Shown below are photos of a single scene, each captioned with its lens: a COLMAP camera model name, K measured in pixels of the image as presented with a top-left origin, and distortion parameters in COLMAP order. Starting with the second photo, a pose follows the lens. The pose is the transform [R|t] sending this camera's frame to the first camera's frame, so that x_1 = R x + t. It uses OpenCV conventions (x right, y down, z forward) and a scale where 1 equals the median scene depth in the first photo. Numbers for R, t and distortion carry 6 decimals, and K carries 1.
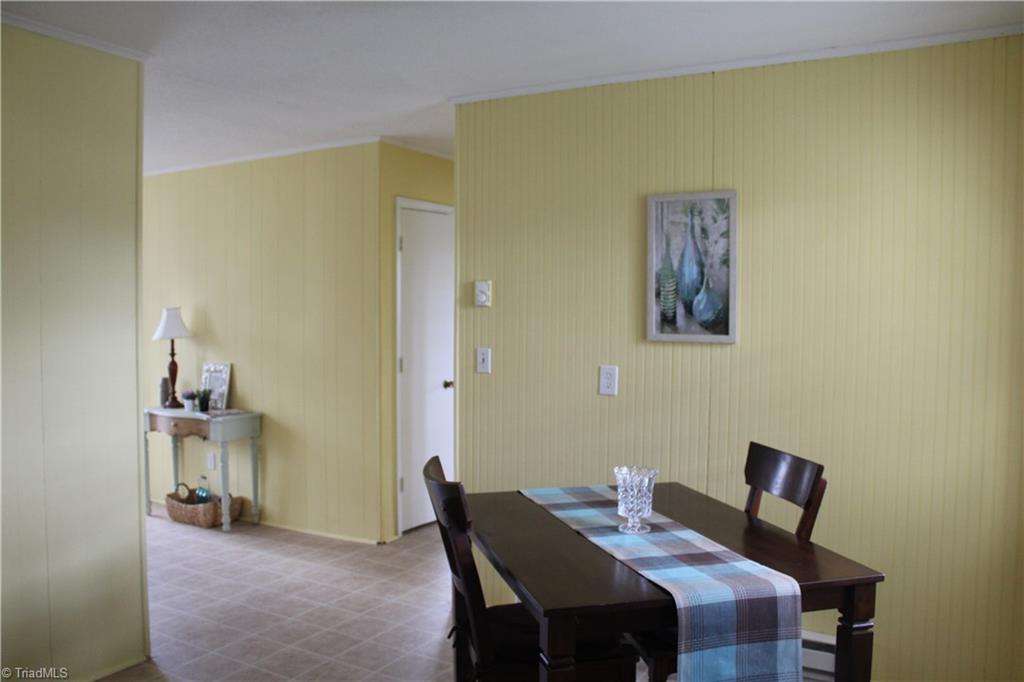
lens RADIAL K [[854.0, 0, 512.0], [0, 854.0, 341.0], [0, 0, 1]] dist [-0.186332, 0.194812]
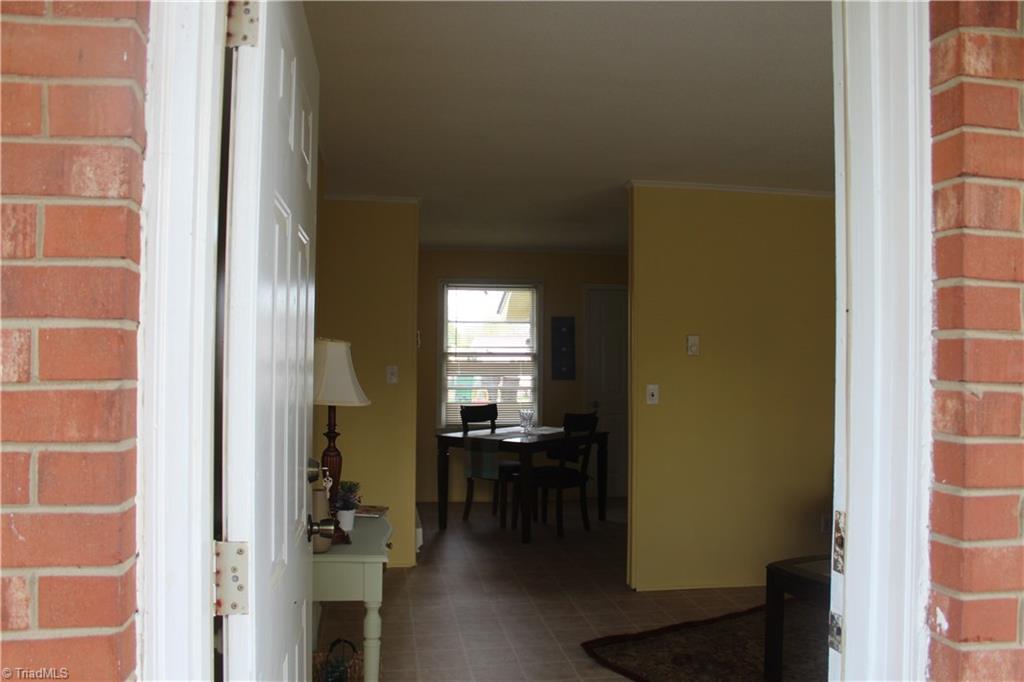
lens RADIAL K [[854.0, 0, 512.0], [0, 854.0, 341.0], [0, 0, 1]] dist [-0.186332, 0.194812]
pose [[-0.627979, 0.004827, 0.778215, -0.931040], [0.017679, 0.999811, 0.008064, -0.045673], [-0.778030, 0.018822, -0.627946, 1.317548]]
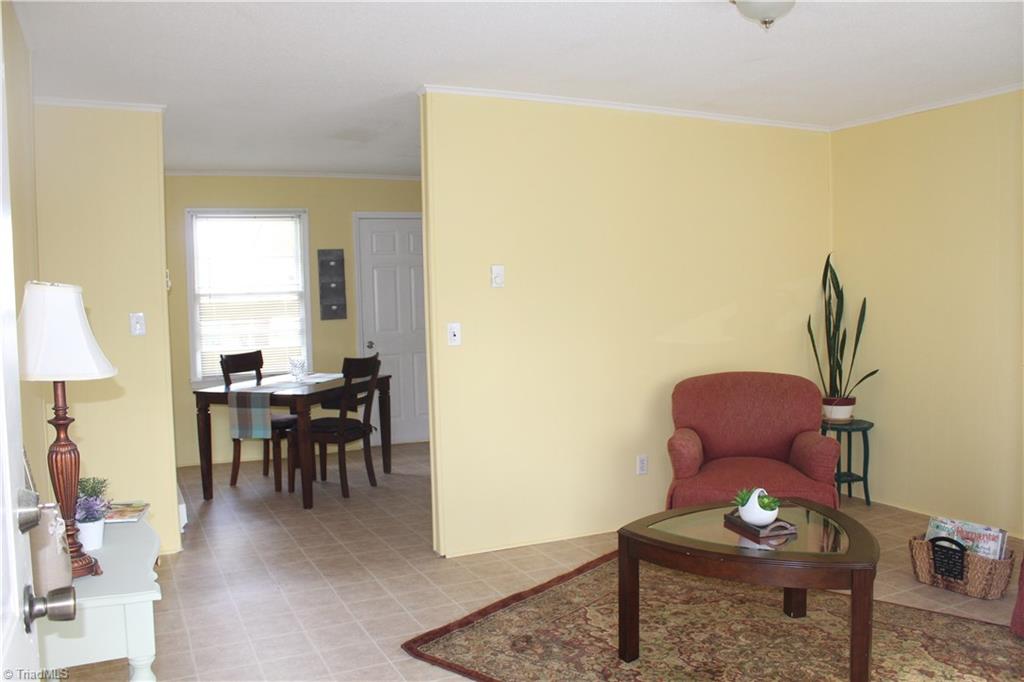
lens RADIAL K [[854.0, 0, 512.0], [0, 854.0, 341.0], [0, 0, 1]] dist [-0.186332, 0.194812]
pose [[-0.826396, -0.019531, 0.562750, -0.806596], [0.041473, 0.994573, 0.095421, -0.045793], [-0.561560, 0.102195, -0.821101, 1.251610]]
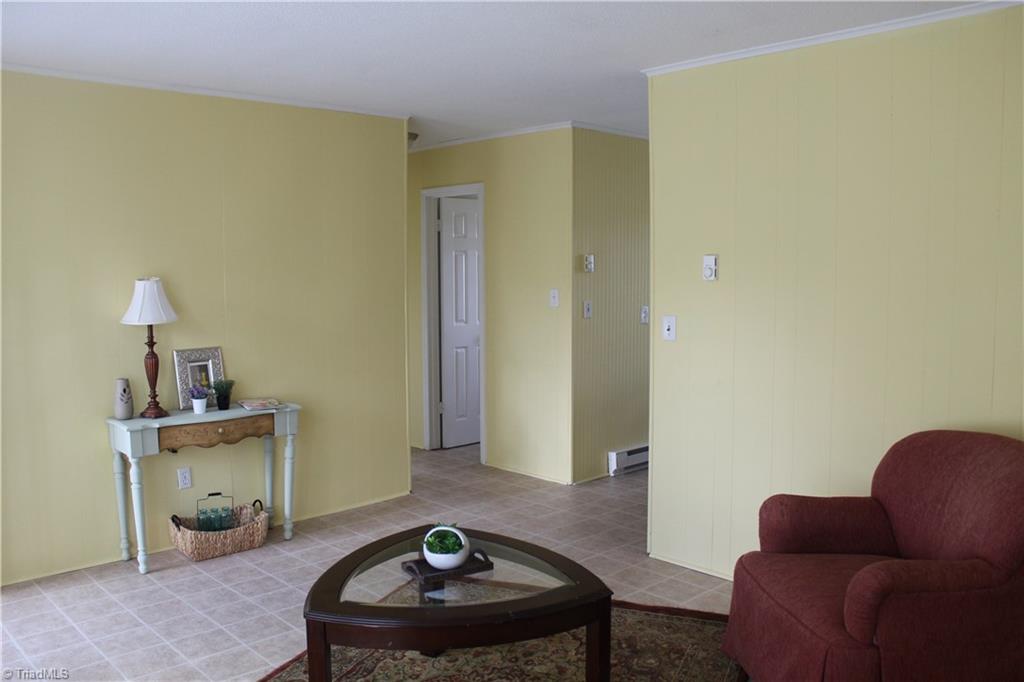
lens RADIAL K [[854.0, 0, 512.0], [0, 854.0, 341.0], [0, 0, 1]] dist [-0.186332, 0.194812]
pose [[0.284331, -0.087110, 0.954761, -1.077741], [0.043798, 0.996004, 0.077829, -0.031066], [-0.957725, 0.019688, 0.287010, 0.523921]]
